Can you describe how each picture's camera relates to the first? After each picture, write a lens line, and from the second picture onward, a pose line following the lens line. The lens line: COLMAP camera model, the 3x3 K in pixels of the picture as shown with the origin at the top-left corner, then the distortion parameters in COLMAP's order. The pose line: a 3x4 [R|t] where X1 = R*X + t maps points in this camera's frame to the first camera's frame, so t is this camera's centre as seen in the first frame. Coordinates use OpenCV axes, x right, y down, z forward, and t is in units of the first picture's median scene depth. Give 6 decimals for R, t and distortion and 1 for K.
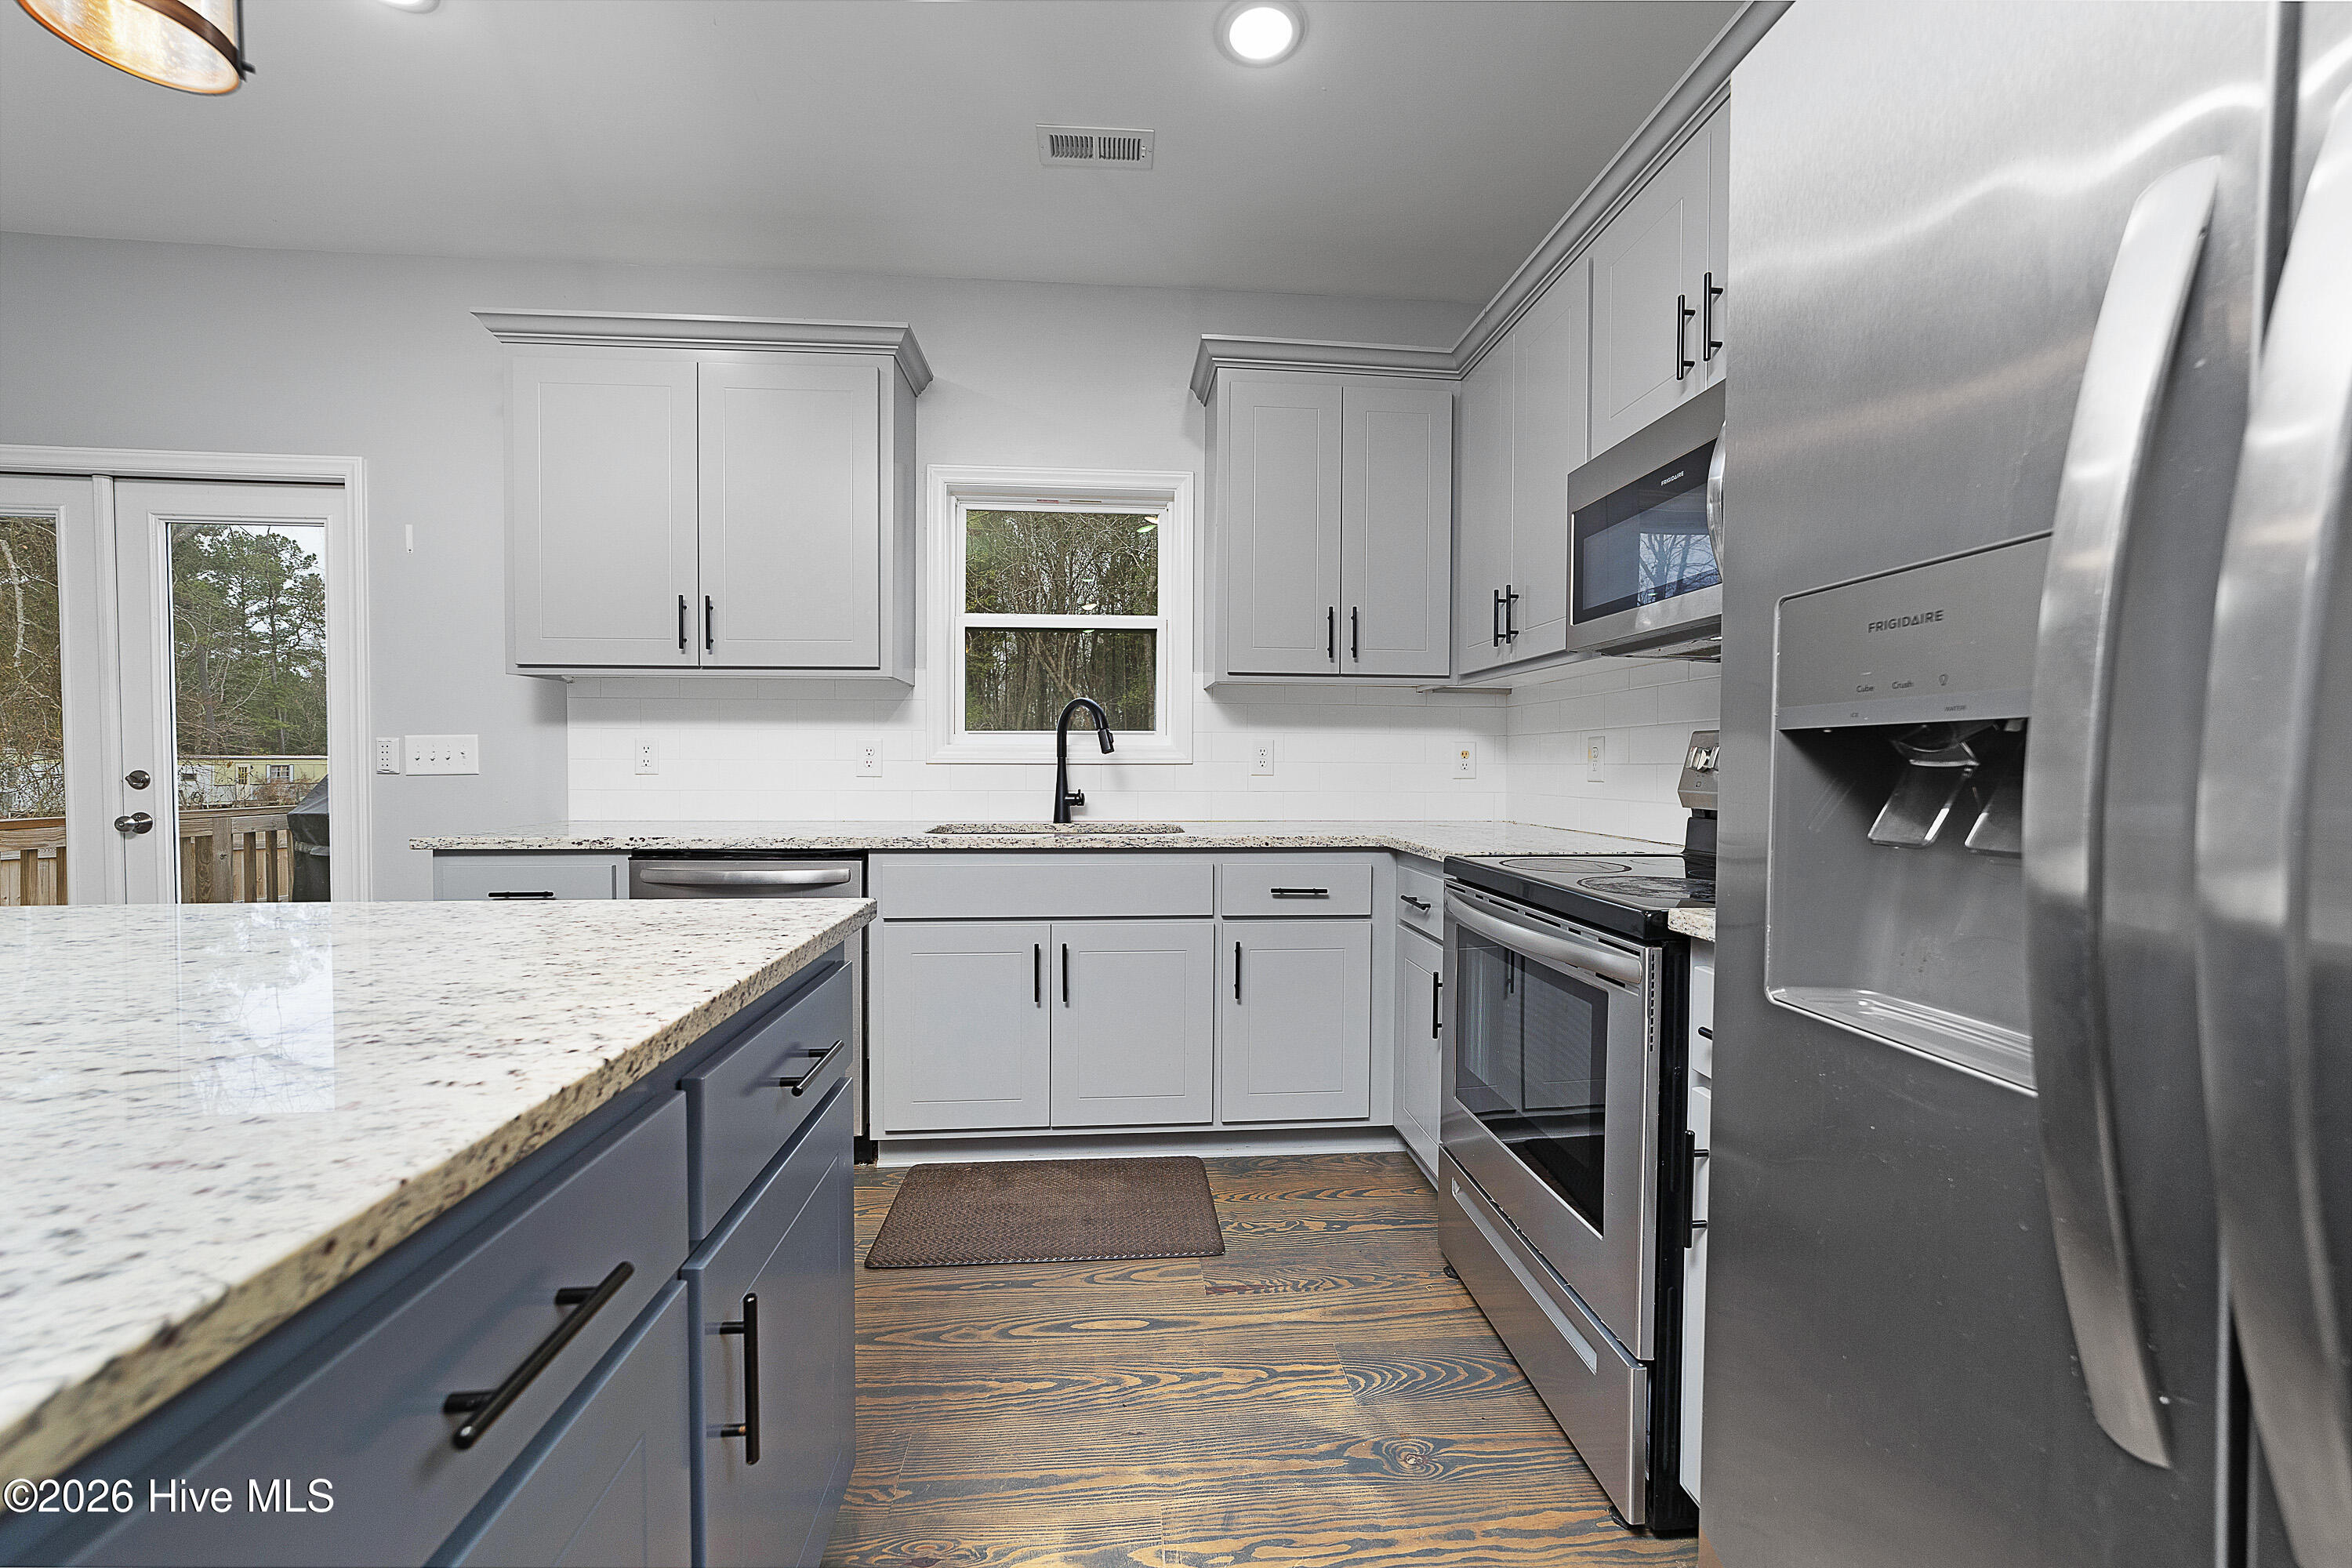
lens RADIAL K [[897.2, 0, 1176.0], [0, 897.2, 784.0], [0, 0, 1]] dist [0.001521, 0.000382]
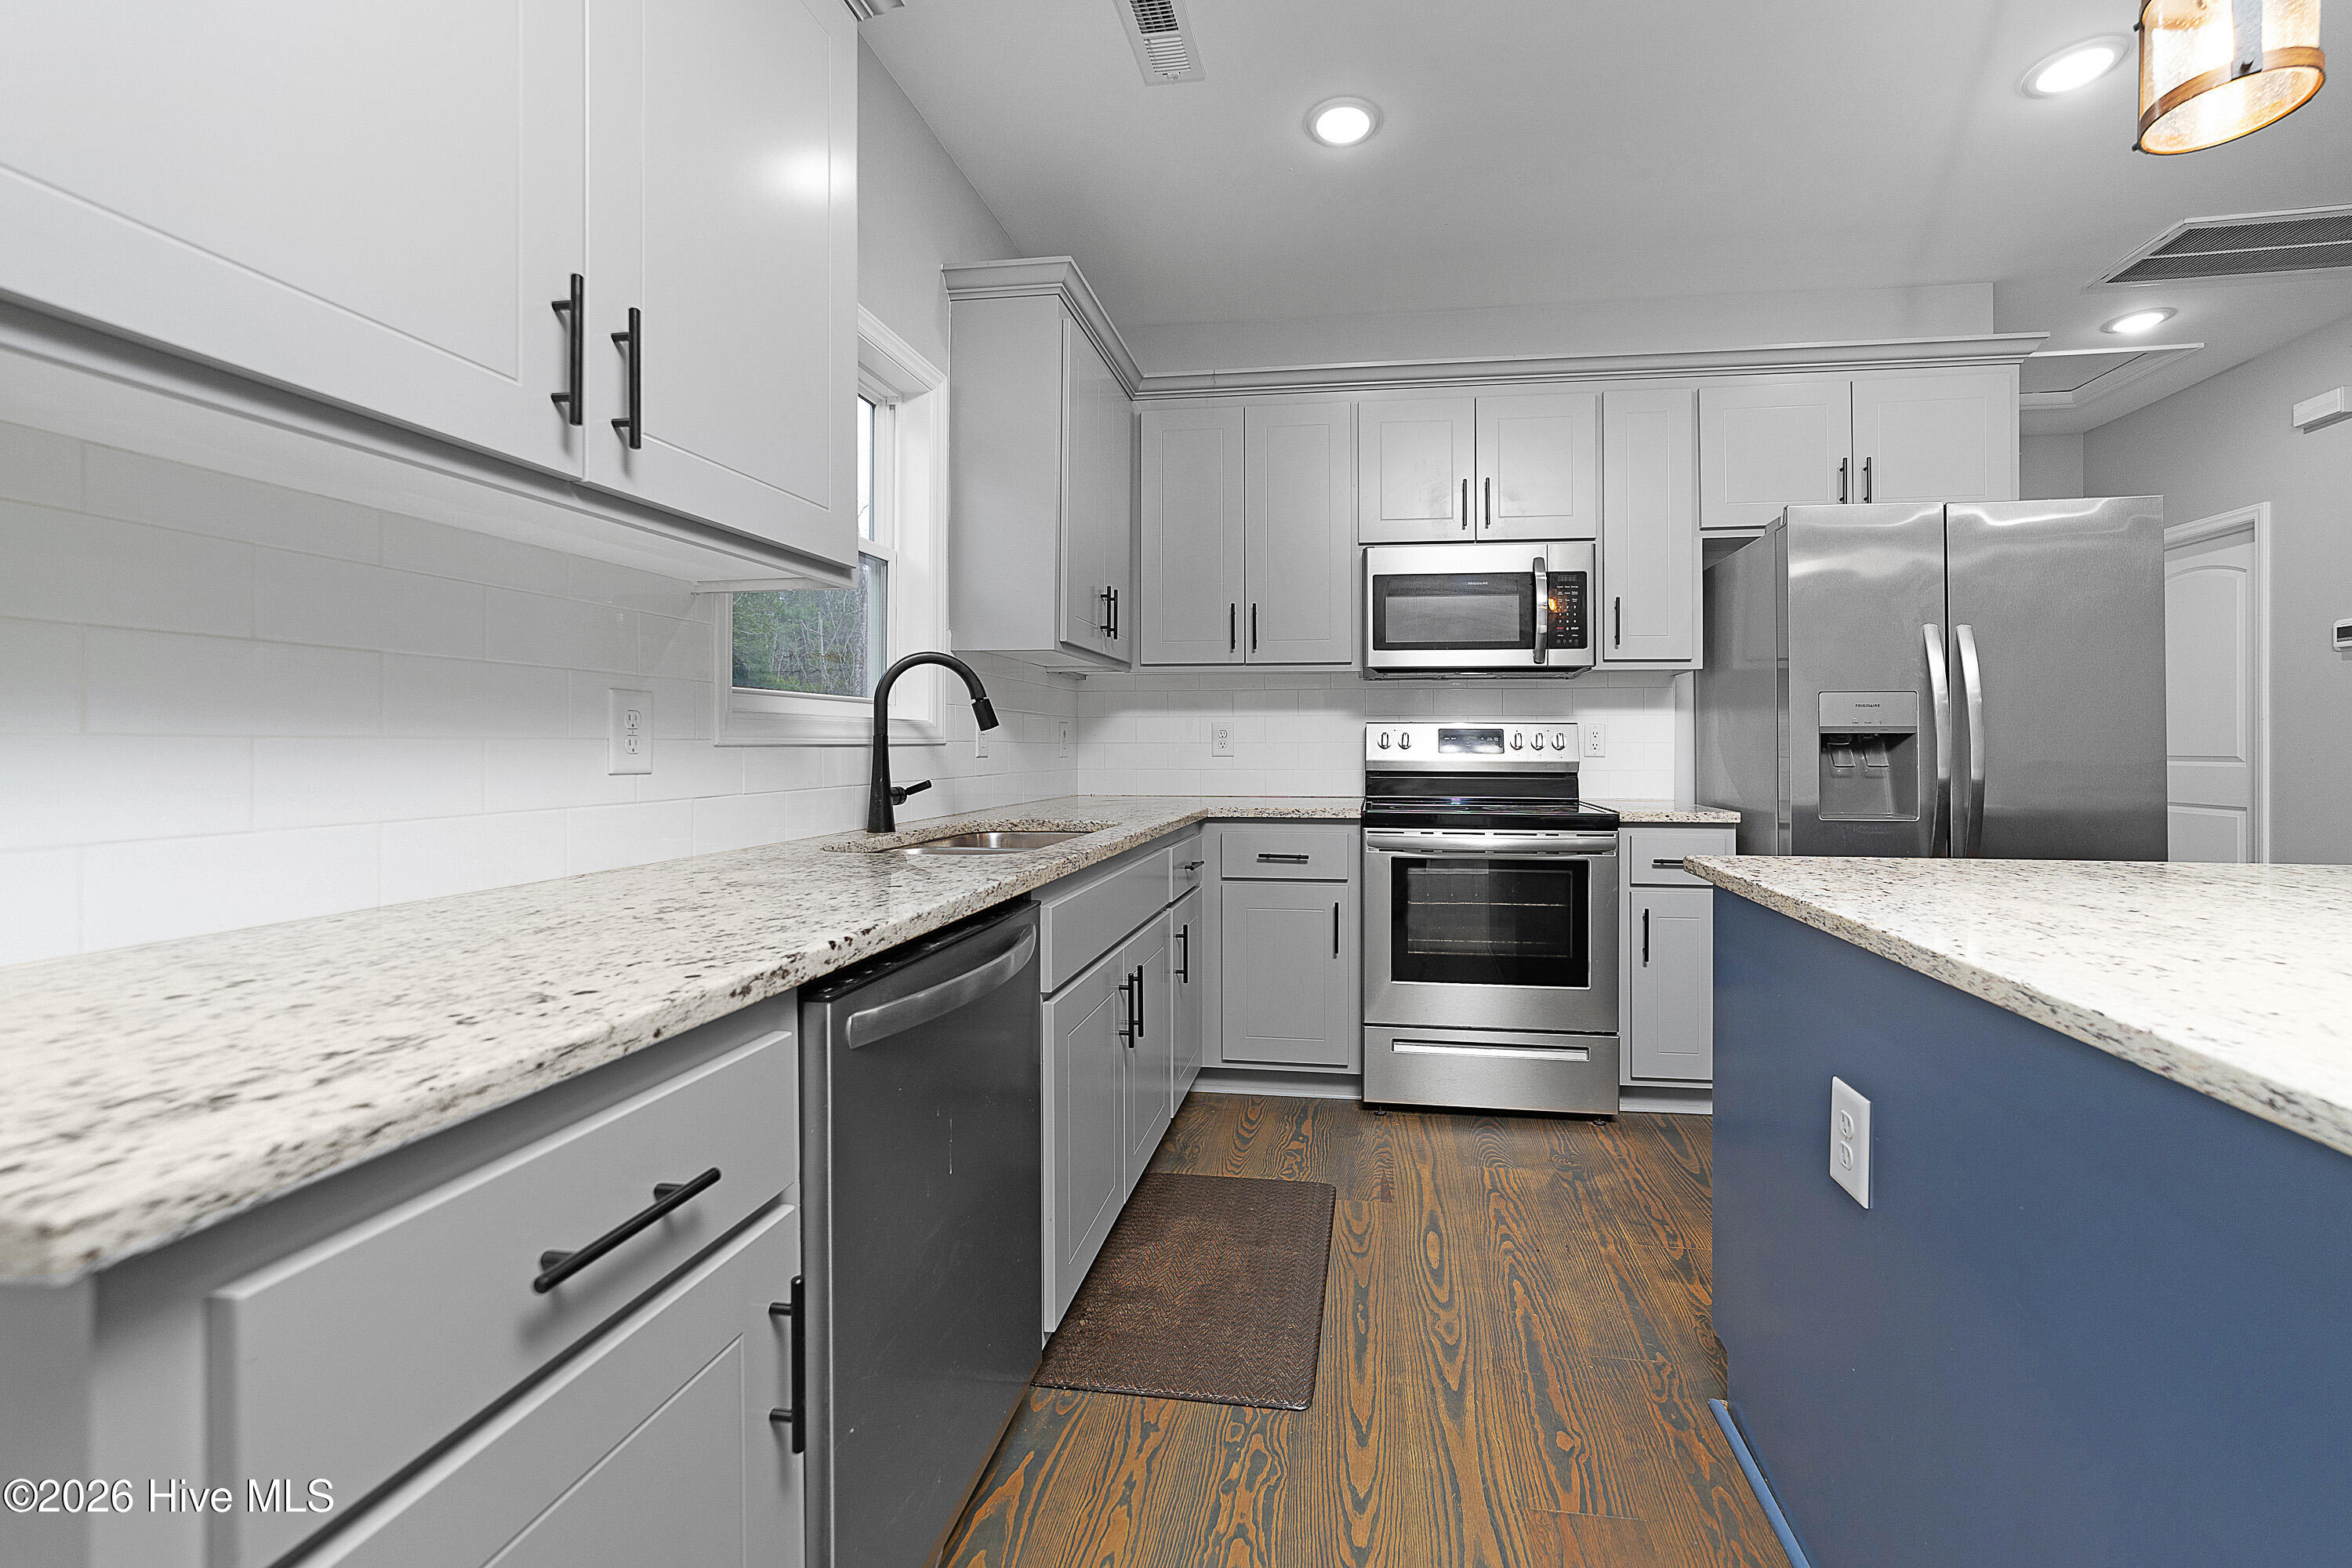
lens RADIAL K [[1008.5, 0, 1178.5], [0, 1008.5, 747.6], [0, 0, 1]] dist [0.000606, 0.000114]
pose [[0.206554, -0.004336, 0.978425, -1.248301], [0.026139, 0.999658, -0.001088, -0.020139], [-0.978086, 0.025800, 0.206597, 0.956521]]
